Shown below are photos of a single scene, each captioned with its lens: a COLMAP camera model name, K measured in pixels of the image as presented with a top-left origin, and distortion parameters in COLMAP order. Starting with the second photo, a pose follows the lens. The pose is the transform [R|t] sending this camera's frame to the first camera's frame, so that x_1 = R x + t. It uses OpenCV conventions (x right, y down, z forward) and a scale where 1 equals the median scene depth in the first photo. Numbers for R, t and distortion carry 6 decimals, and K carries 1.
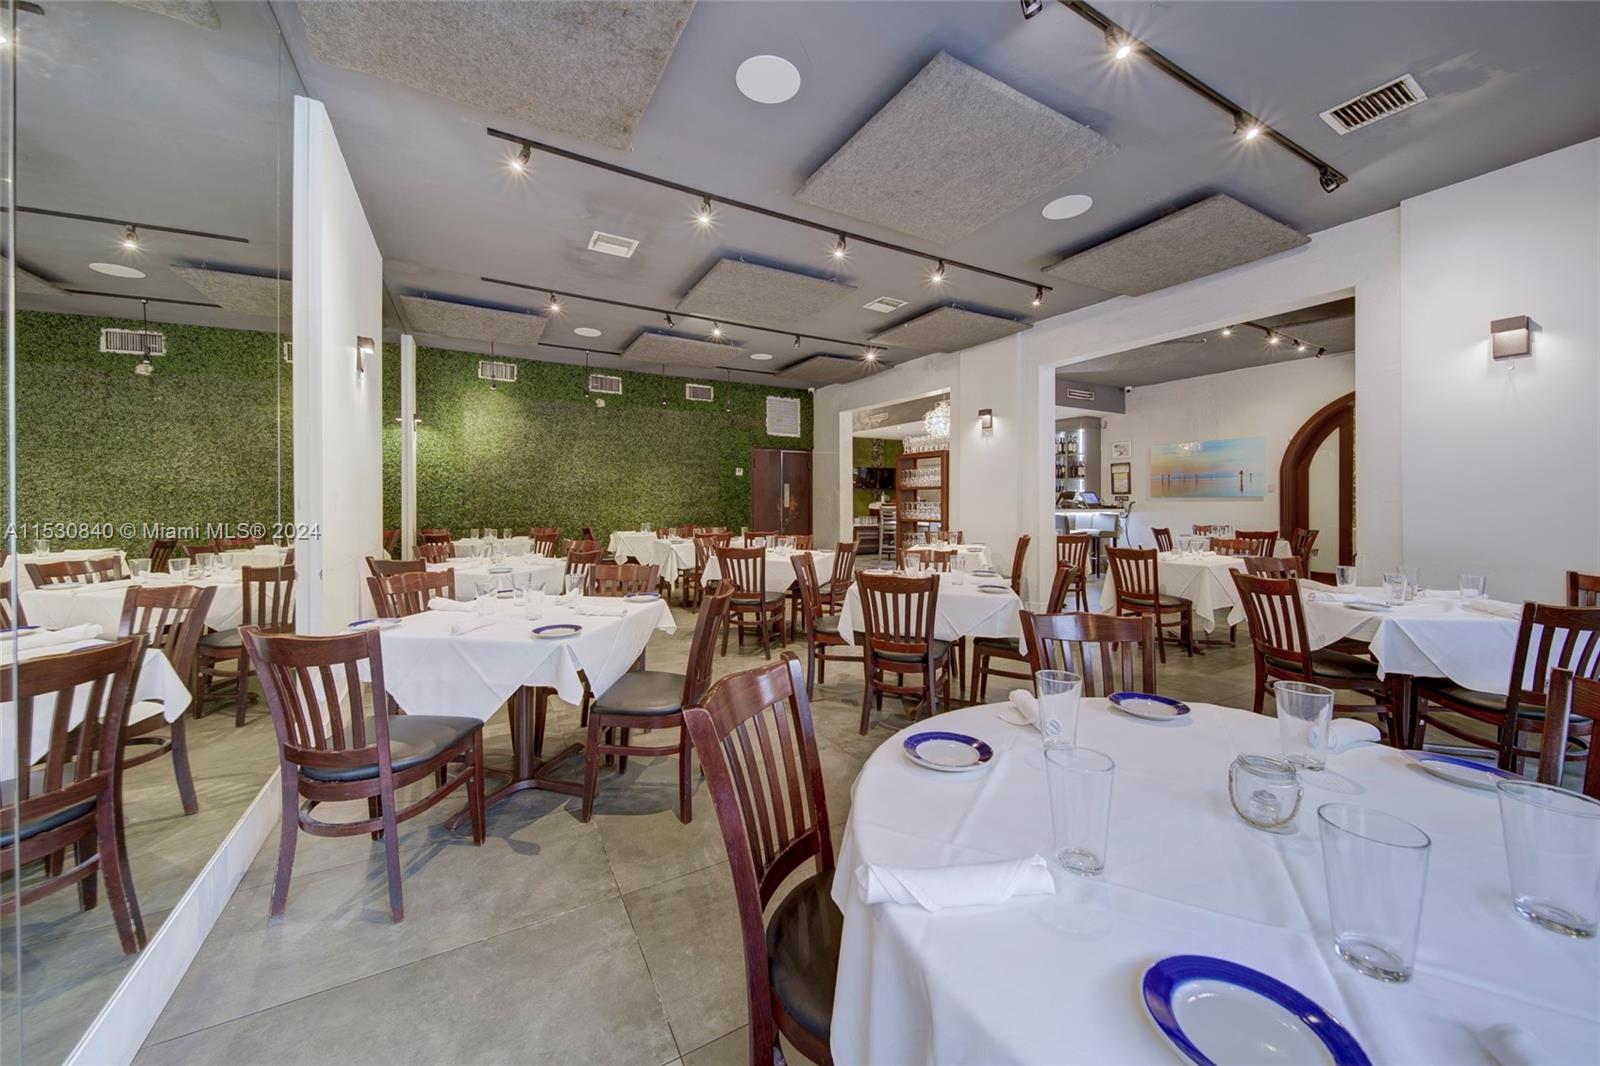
lens RADIAL K [[571.3, 0, 784.5], [0, 571.3, 498.1], [0, 0, 1]] dist [0.002691, -0.002105]
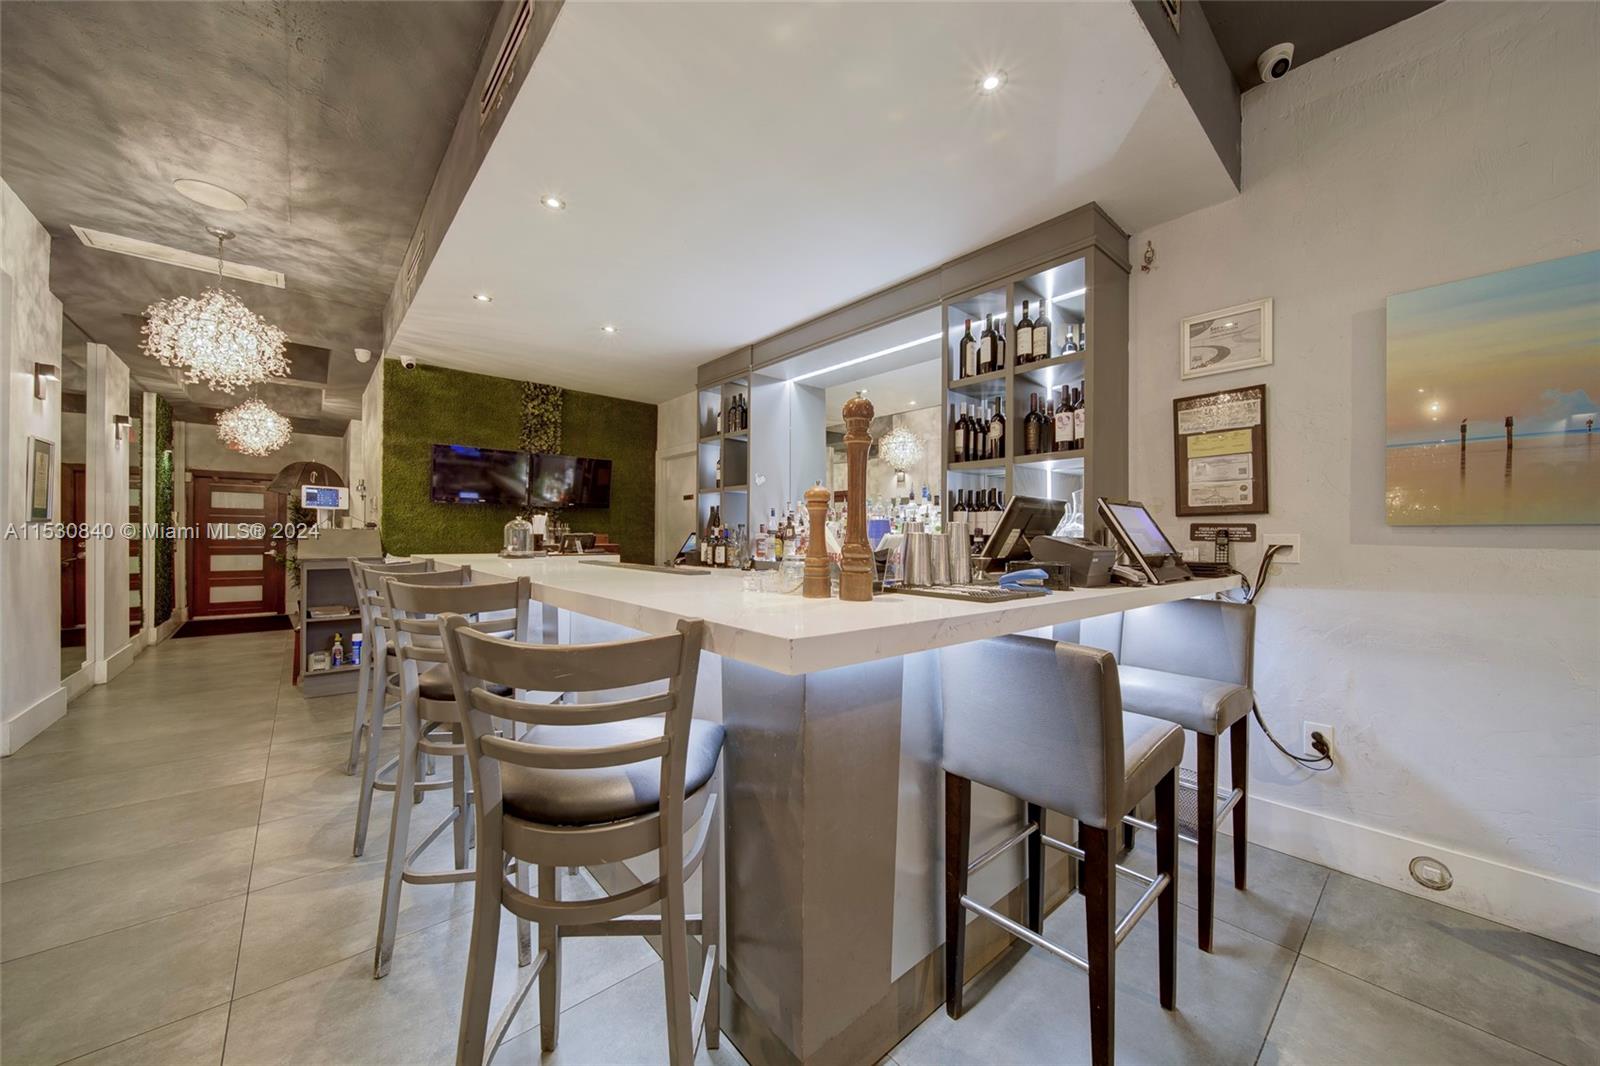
lens RADIAL K [[571.3, 0, 806.1], [0, 571.3, 540.7], [0, 0, 1]] dist [0.002691, -0.002105]
pose [[0.971381, 0.002665, 0.237510, 0.376632], [-0.005031, 0.999944, 0.009356, 0.002827], [-0.237472, -0.010283, 0.971340, 0.854547]]
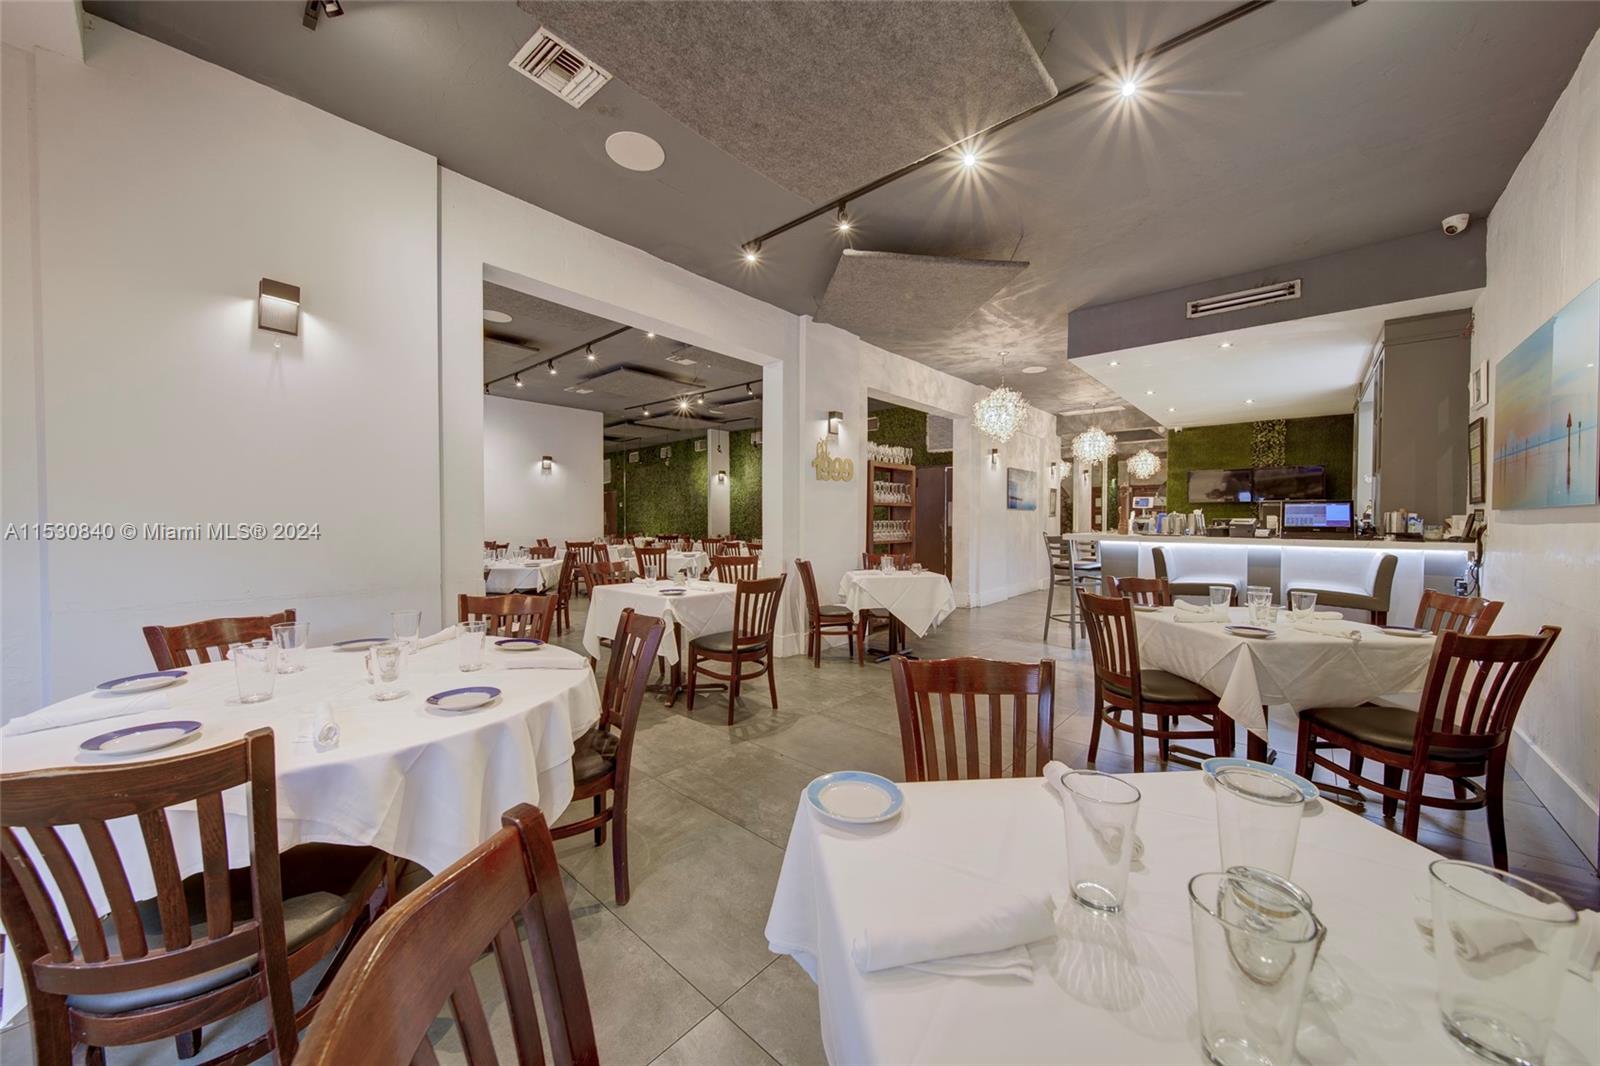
lens RADIAL K [[571.3, 0, 785.1], [0, 571.3, 532.4], [0, 0, 1]] dist [0.002691, -0.002105]
pose [[0.341859, 0.017815, -0.939582, 0.843233], [0.001584, 0.999808, 0.019534, 0.005262], [0.939750, -0.008166, 0.341765, 0.470774]]
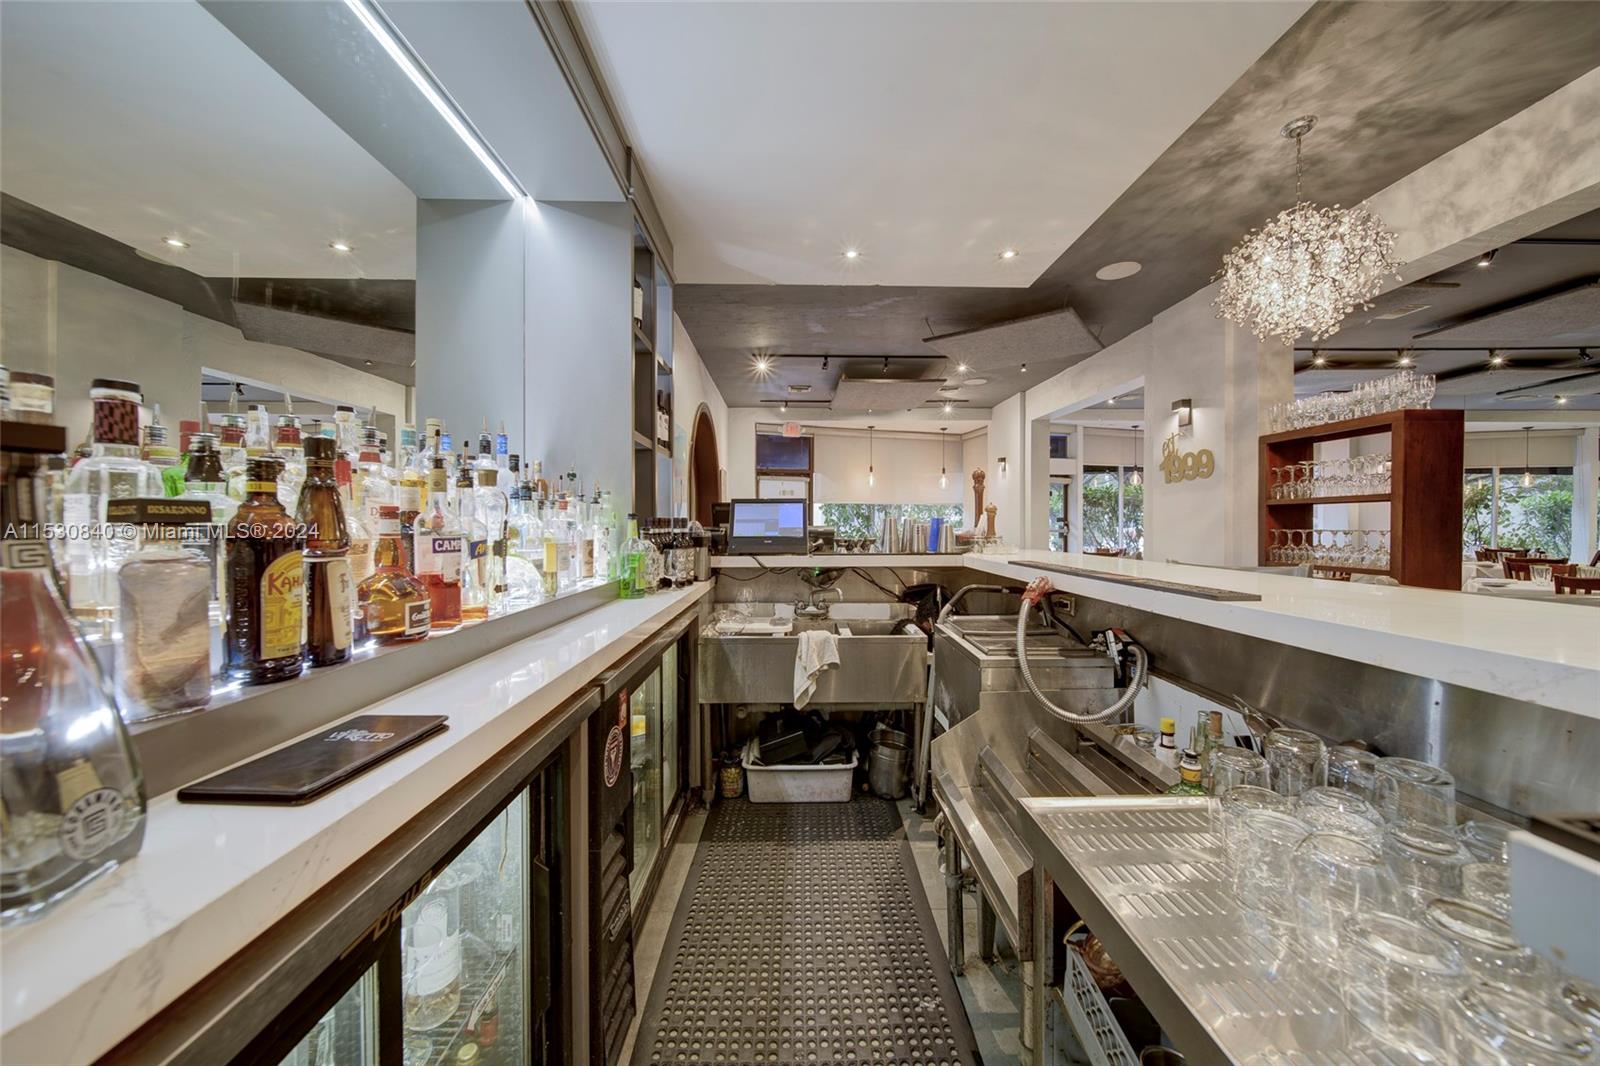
lens RADIAL K [[571.3, 0, 803.5], [0, 571.3, 526.5], [0, 0, 1]] dist [0.002691, -0.002105]
pose [[-0.895693, -0.001876, 0.444669, 0.363060], [-0.000095, 0.999992, 0.004026, 0.001253], [-0.444673, 0.003564, -0.895686, 1.344364]]
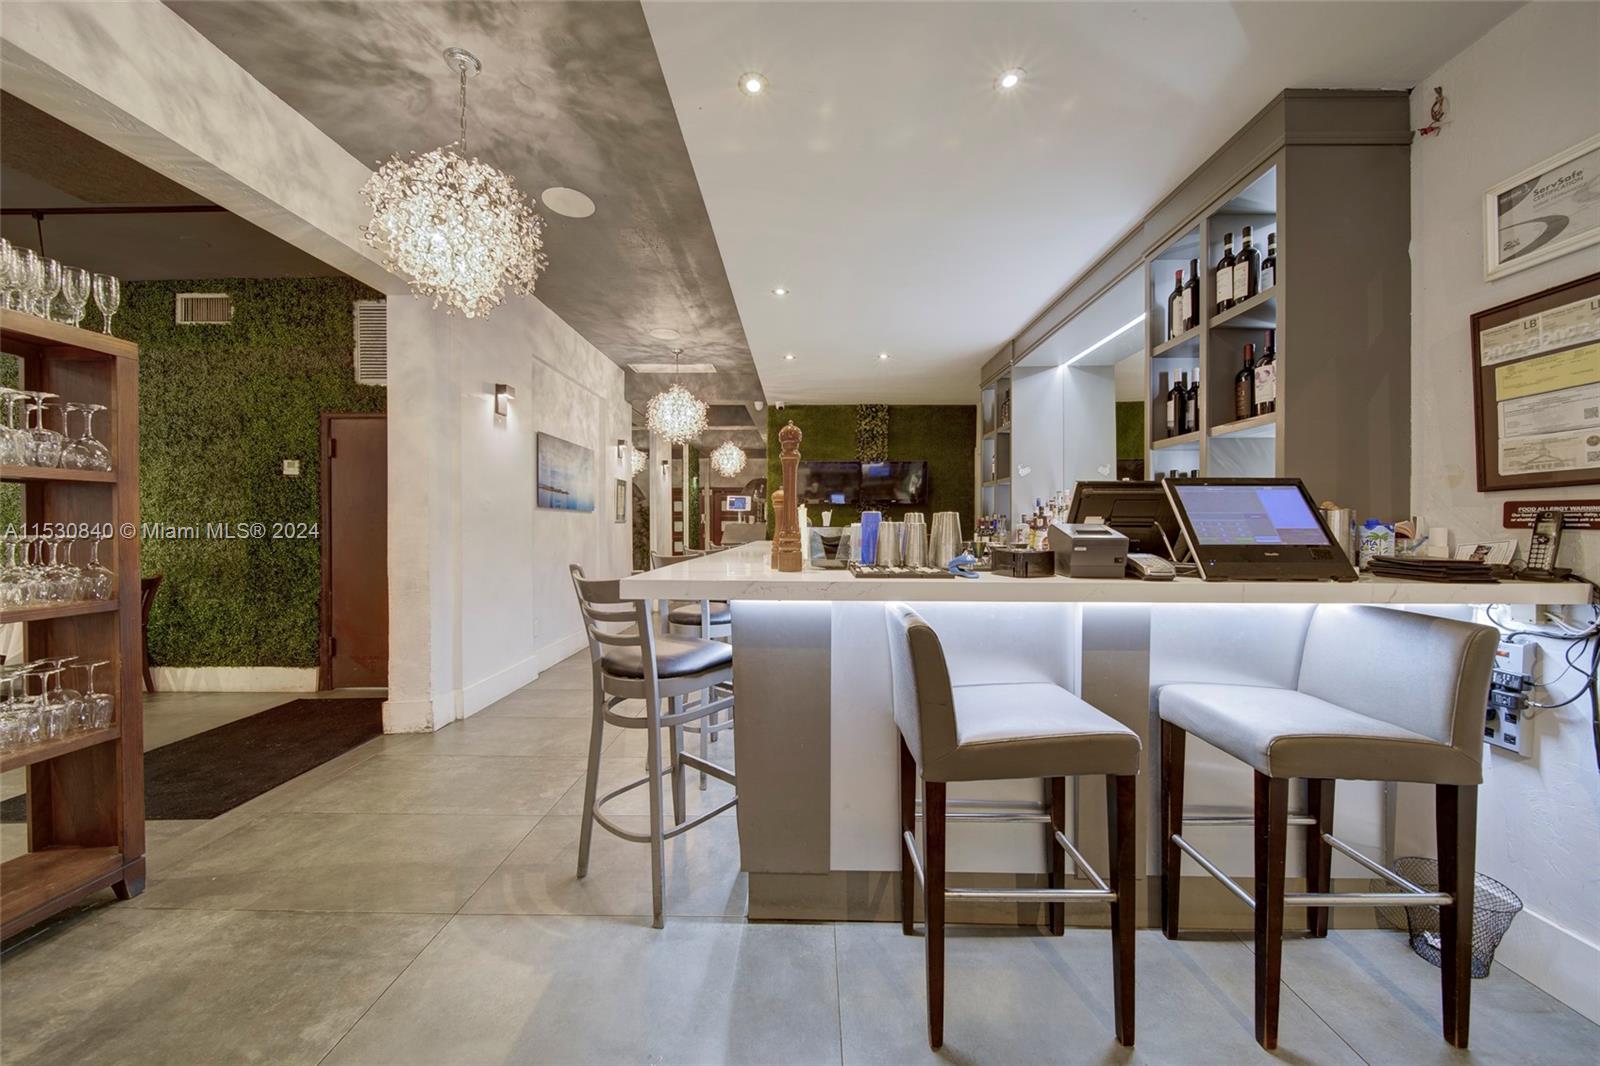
lens RADIAL K [[571.3, 0, 798.1], [0, 571.3, 525.7], [0, 0, 1]] dist [0.002691, -0.002105]
pose [[0.876566, -0.003667, -0.481268, 0.517392], [0.002253, 0.999991, -0.003517, 0.003668], [0.481277, 0.001999, 0.876566, 0.818450]]
